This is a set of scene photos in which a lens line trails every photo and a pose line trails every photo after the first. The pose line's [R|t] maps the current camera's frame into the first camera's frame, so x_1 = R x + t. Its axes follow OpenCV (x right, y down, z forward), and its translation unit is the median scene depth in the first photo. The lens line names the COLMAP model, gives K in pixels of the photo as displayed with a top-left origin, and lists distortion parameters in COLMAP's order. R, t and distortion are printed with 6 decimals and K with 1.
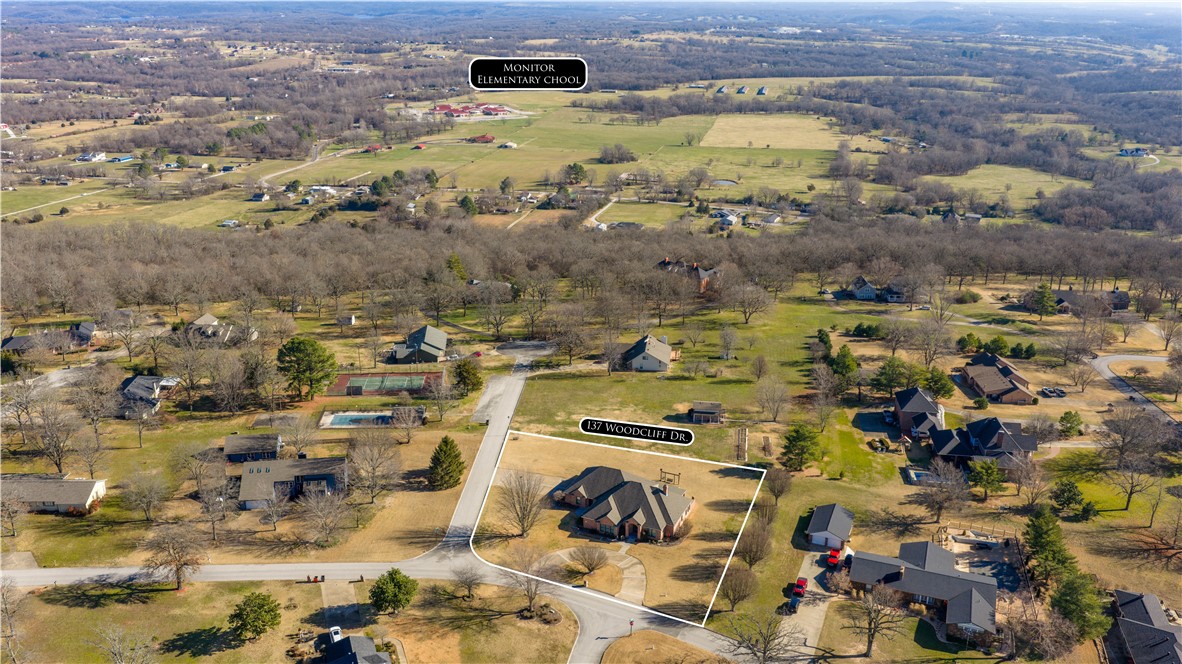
lens RADIAL K [[974.3, 0, 592.8], [0, 974.3, 332.0], [0, 0, 1]] dist [0.026815, -0.056968]
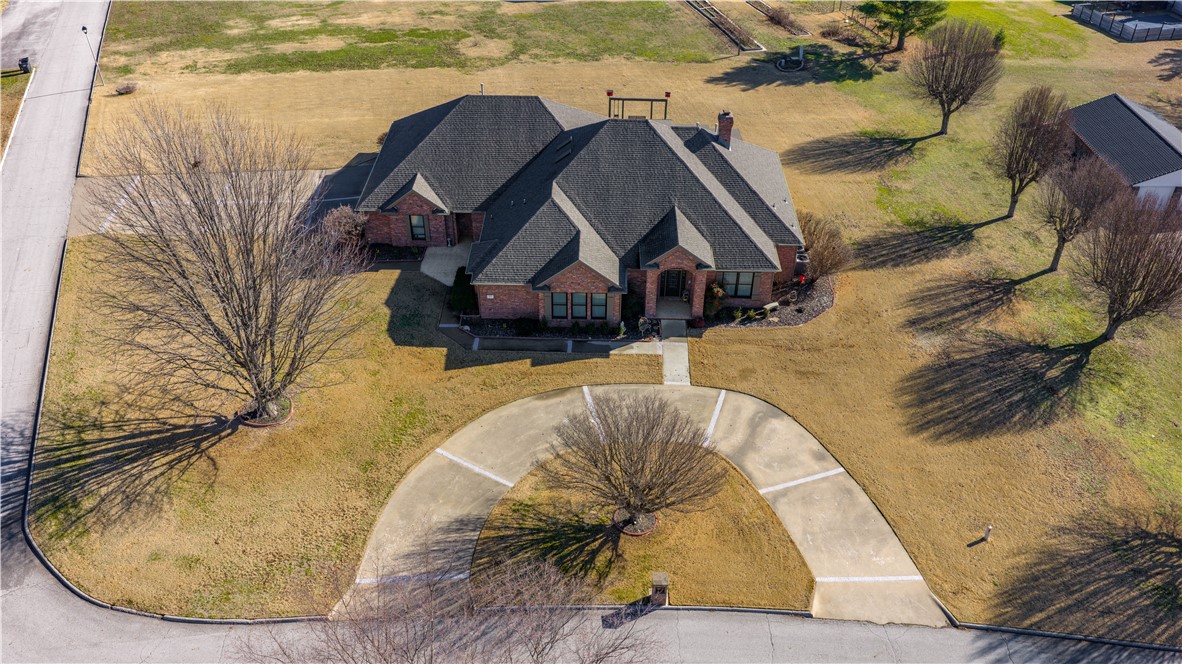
lens RADIAL K [[974.3, 0, 584.2], [0, 974.3, 334.5], [0, 0, 1]] dist [0.026815, -0.056968]
pose [[0.923758, -0.228568, 0.307290, -0.064672], [0.128181, 0.940623, 0.314321, 0.119095], [-0.360888, -0.250967, 0.898207, 0.718951]]
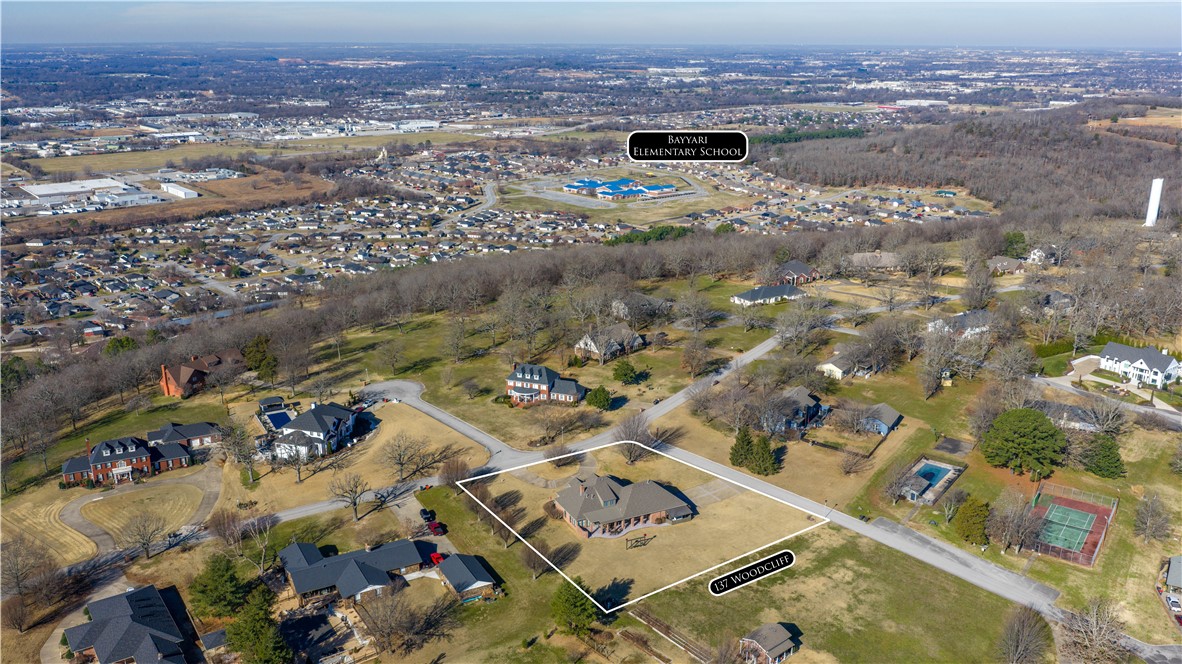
lens RADIAL K [[974.3, 0, 589.3], [0, 974.3, 336.0], [0, 0, 1]] dist [0.026815, -0.056968]
pose [[-0.637670, 0.217962, -0.738830, 0.812756], [-0.266430, 0.837531, 0.477030, -0.489100], [0.722767, 0.501034, -0.475996, 1.395679]]
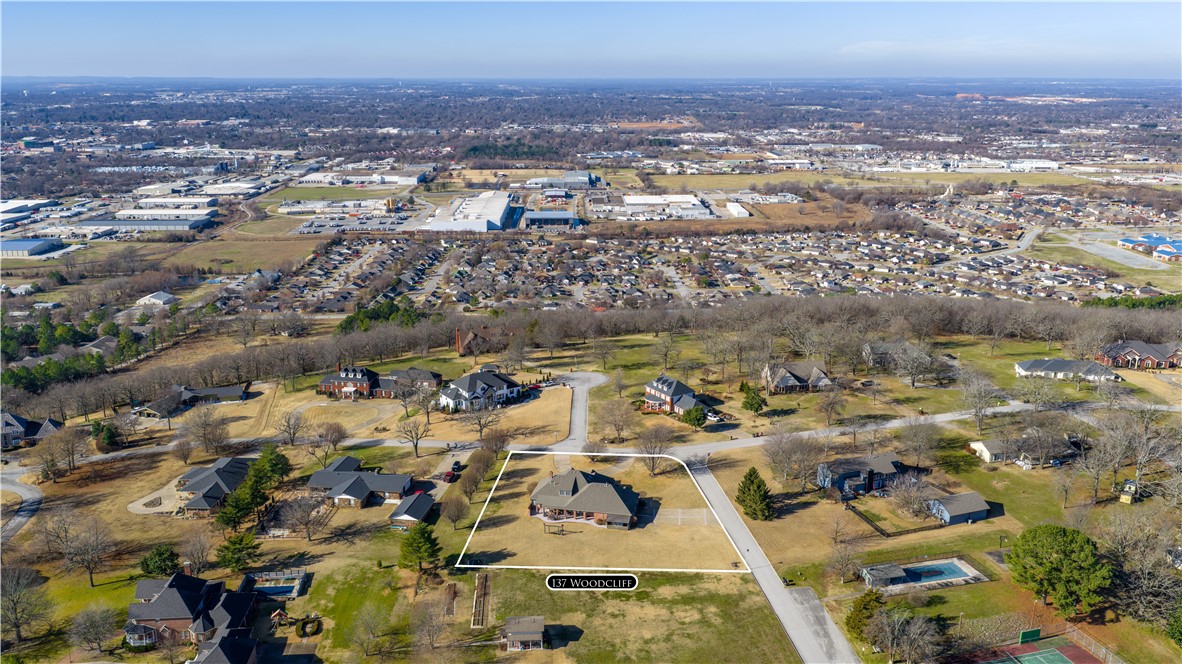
lens RADIAL K [[974.3, 0, 588.6], [0, 974.3, 325.1], [0, 0, 1]] dist [0.026815, -0.056968]
pose [[-0.977346, 0.047110, -0.206336, 0.261765], [-0.077210, 0.828361, 0.554849, -0.646869], [0.197060, 0.558211, -0.805958, 1.823385]]
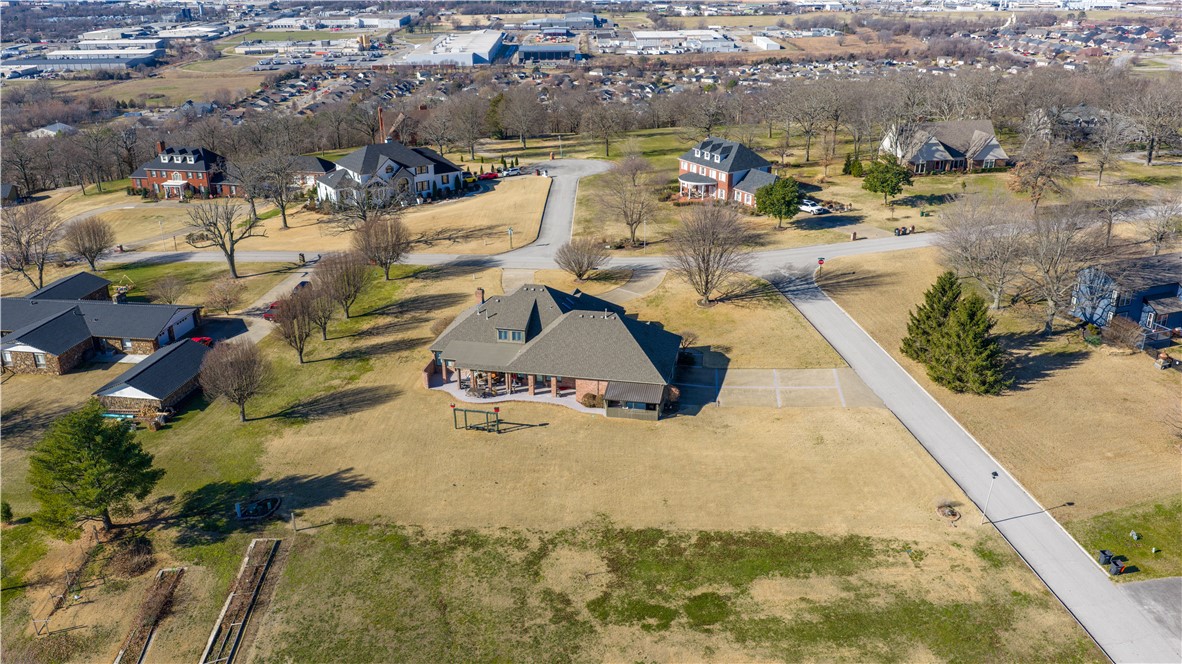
lens RADIAL K [[974.3, 0, 590.5], [0, 974.3, 336.3], [0, 0, 1]] dist [0.026815, -0.056968]
pose [[-0.978321, 0.081092, -0.190560, 0.114947], [-0.066622, 0.748005, 0.660341, -0.171136], [0.196088, 0.658720, -0.726386, 1.368981]]
